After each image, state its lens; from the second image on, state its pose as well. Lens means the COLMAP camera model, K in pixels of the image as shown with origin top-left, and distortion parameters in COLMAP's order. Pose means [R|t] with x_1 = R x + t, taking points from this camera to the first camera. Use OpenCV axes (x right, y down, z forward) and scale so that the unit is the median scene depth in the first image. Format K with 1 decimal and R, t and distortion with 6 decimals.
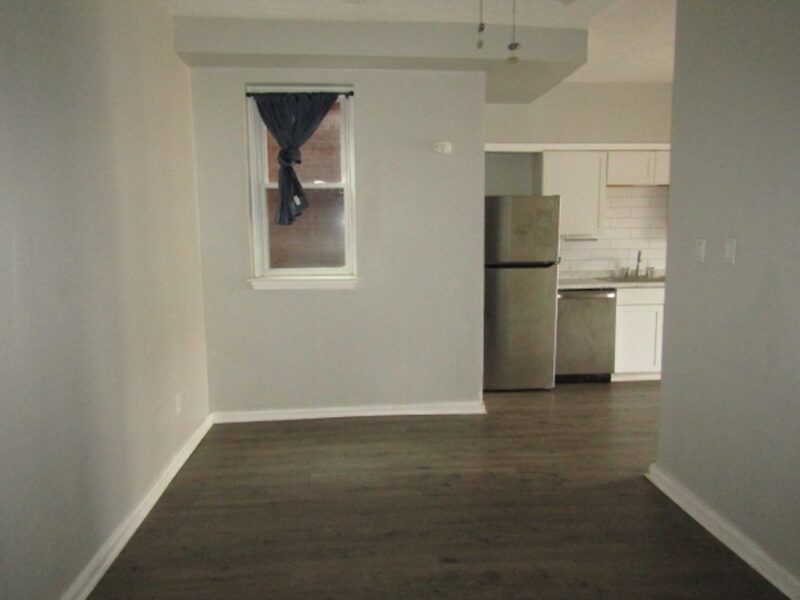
lens RADIAL K [[573.3, 0, 410.2], [0, 573.3, 300.3], [0, 0, 1]] dist [0.008967, 0.002617]
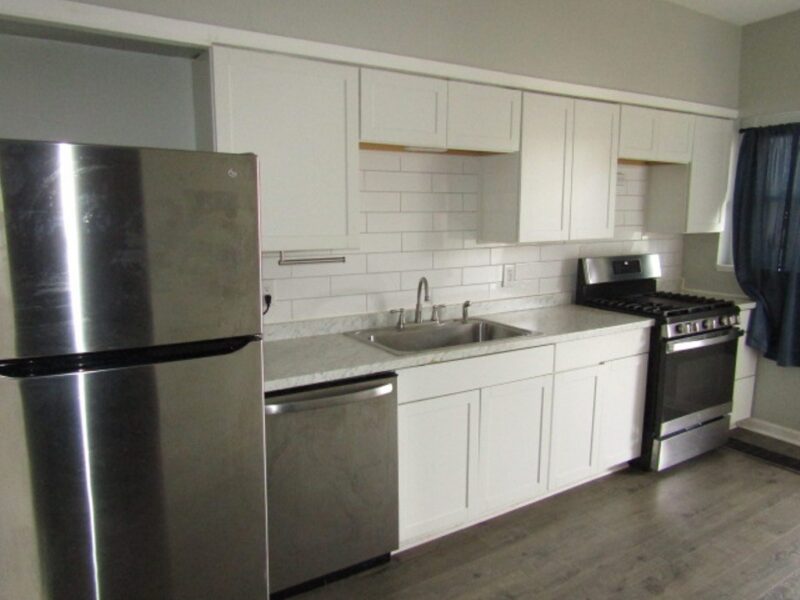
lens RADIAL K [[573.3, 0, 410.2], [0, 573.3, 300.3], [0, 0, 1]] dist [0.008967, 0.002617]
pose [[0.887855, -0.058046, 0.456448, 0.160900], [0.045416, 0.998222, 0.038603, -0.090810], [-0.457877, -0.013544, 0.888912, 0.575727]]
